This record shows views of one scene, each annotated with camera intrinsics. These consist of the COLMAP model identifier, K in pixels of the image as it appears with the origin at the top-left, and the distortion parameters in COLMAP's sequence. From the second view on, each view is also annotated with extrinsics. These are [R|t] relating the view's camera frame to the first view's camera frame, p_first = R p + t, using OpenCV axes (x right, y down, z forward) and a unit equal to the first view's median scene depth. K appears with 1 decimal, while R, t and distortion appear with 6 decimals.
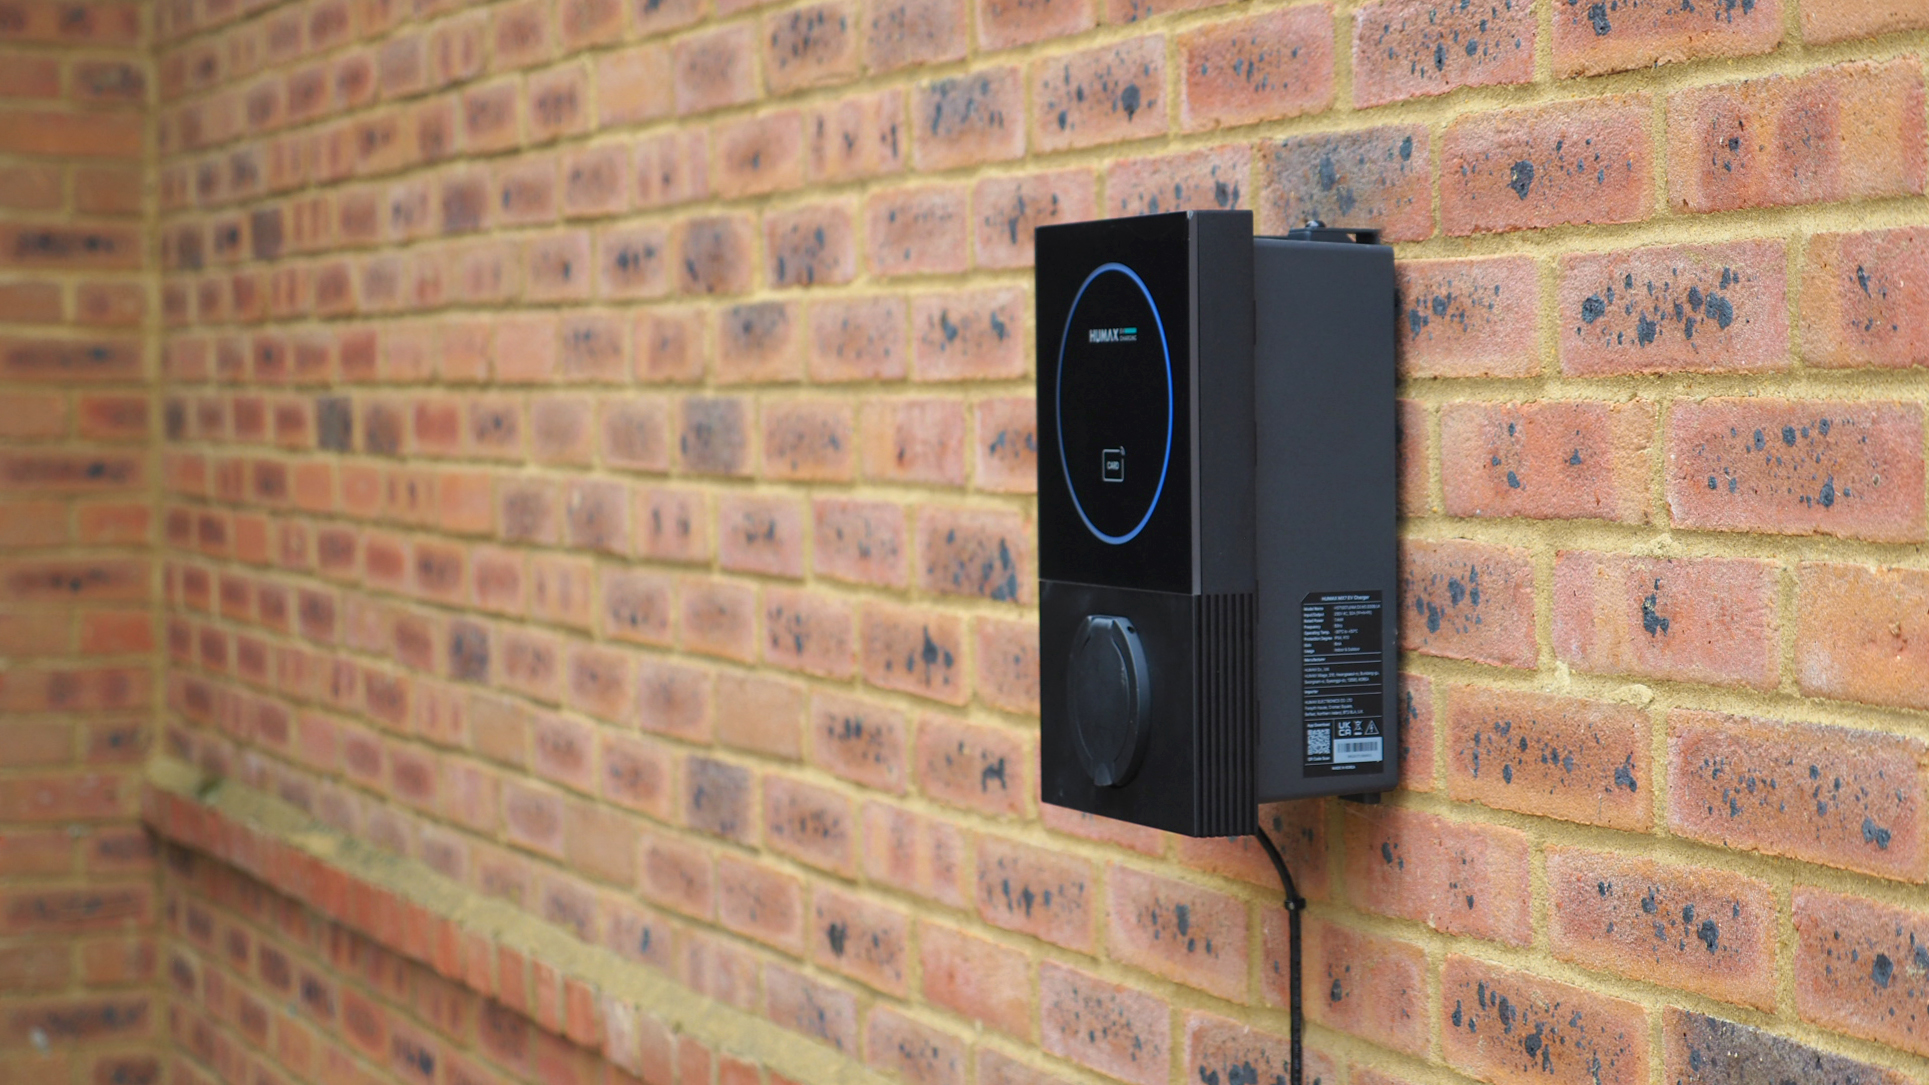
lens RADIAL K [[3938.9, 0, 964.5], [0, 3938.9, 531.1], [0, 0, 1]] dist [0.132907, 0.000000]
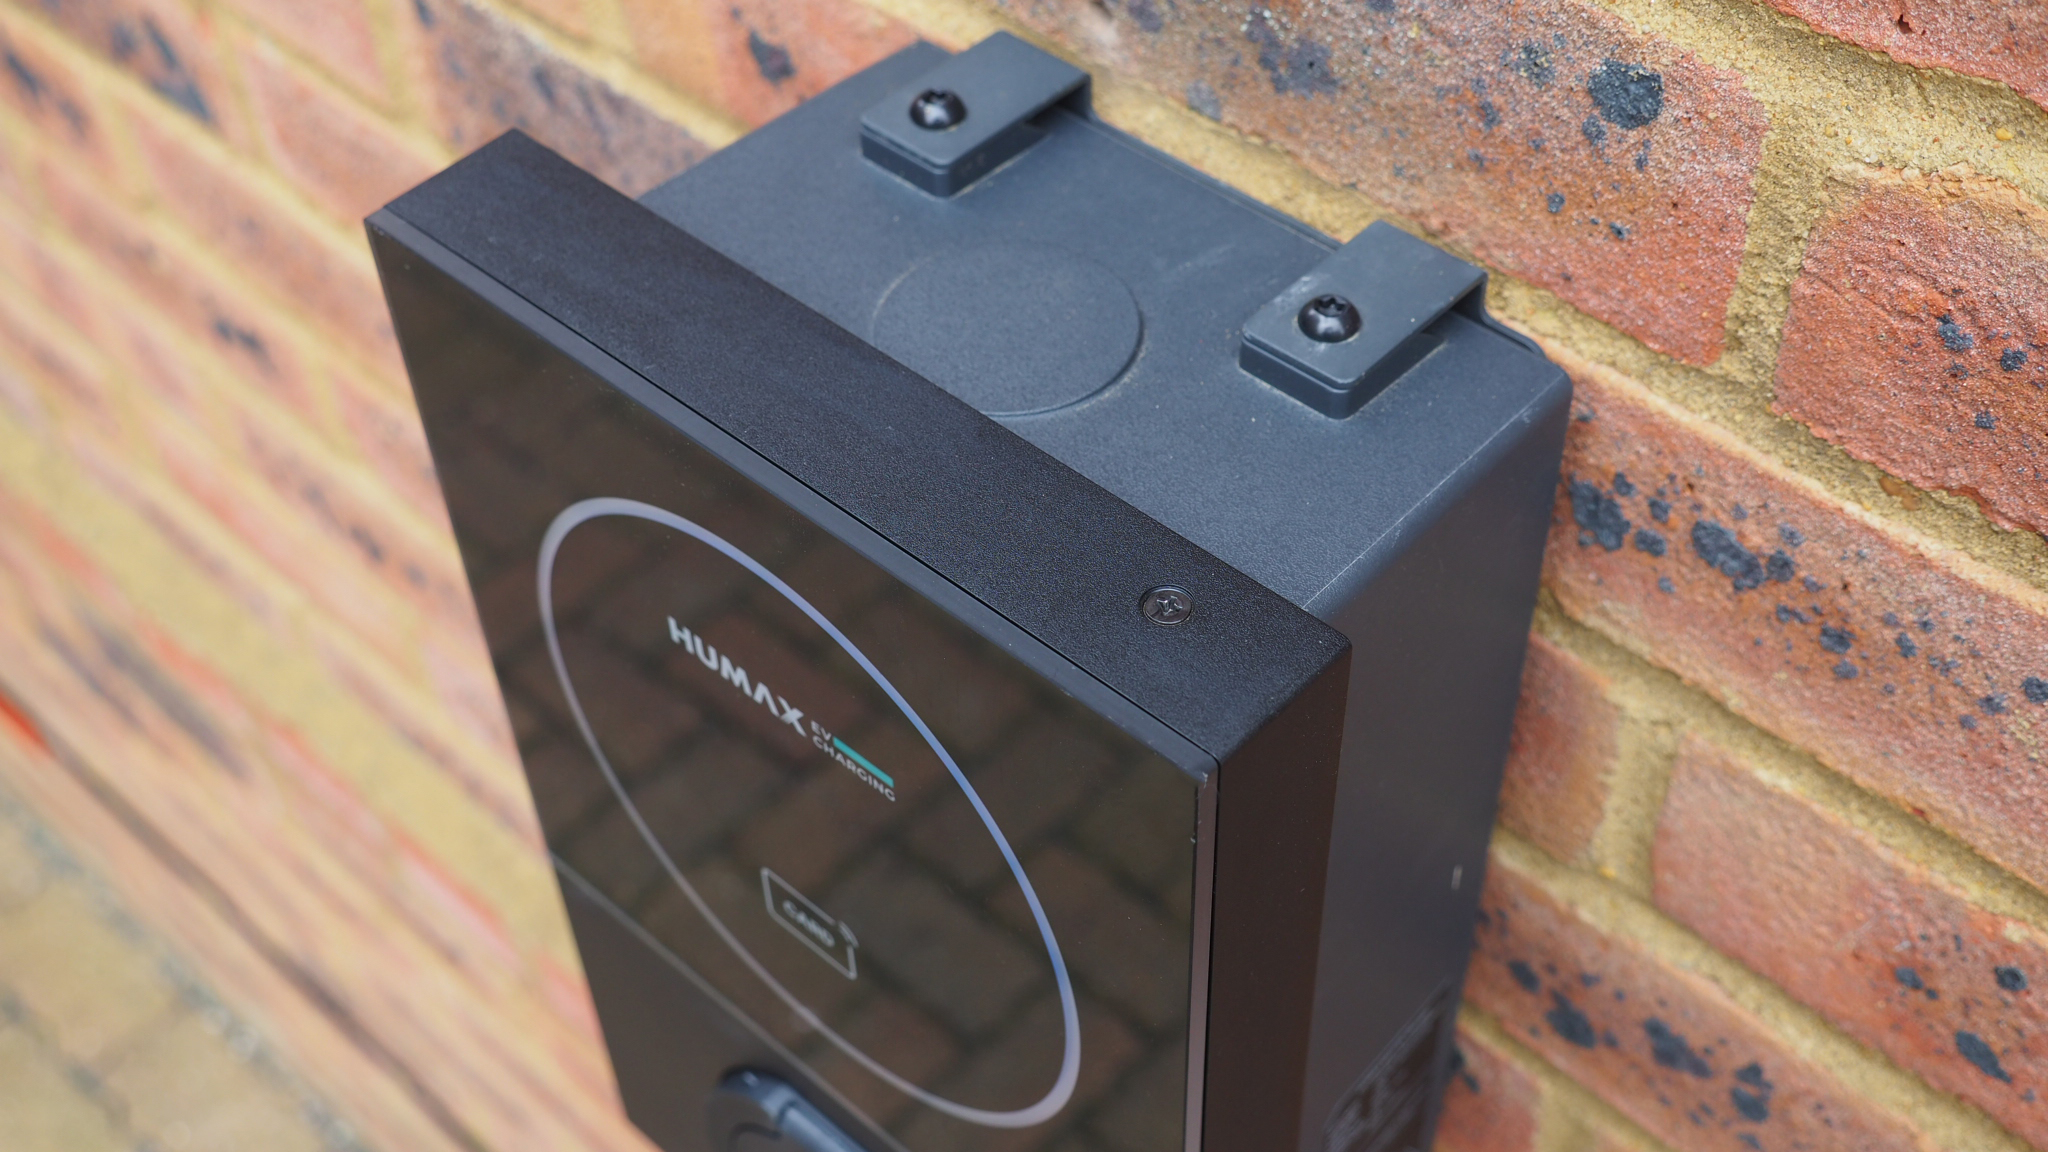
lens RADIAL K [[2406.7, 0, 1024.4], [0, 2406.7, 573.2], [0, 0, 1]] dist [-0.017563, 0.000000]
pose [[0.902504, -0.321439, 0.286643, 0.000610], [0.033182, 0.715473, 0.697852, -0.207063], [-0.429402, -0.620303, 0.656383, 0.876149]]
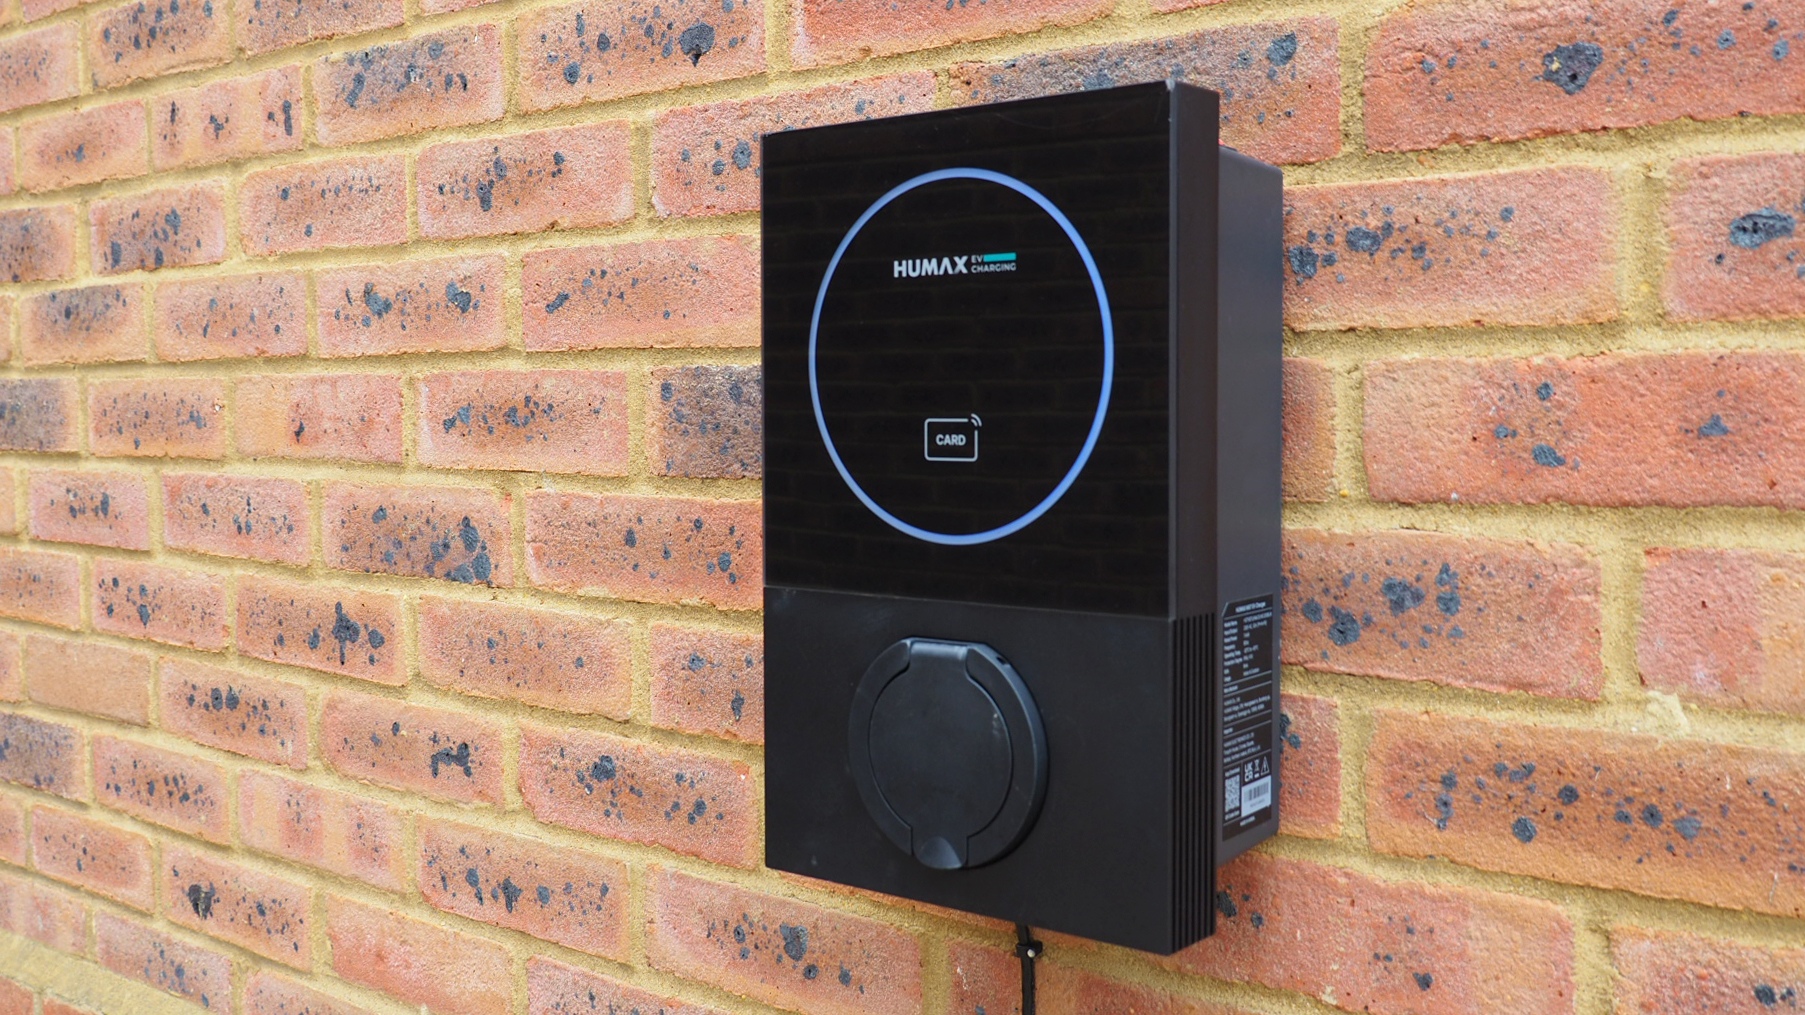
lens RADIAL K [[1761.4, 0, 845.3], [0, 1761.4, 472.2], [0, 0, 1]] dist [-0.005640, 0.000000]
pose [[0.882025, -0.011919, 0.471052, -0.140679], [0.011588, 0.999926, 0.003602, -0.012158], [-0.471060, 0.002281, 0.882098, 0.727228]]
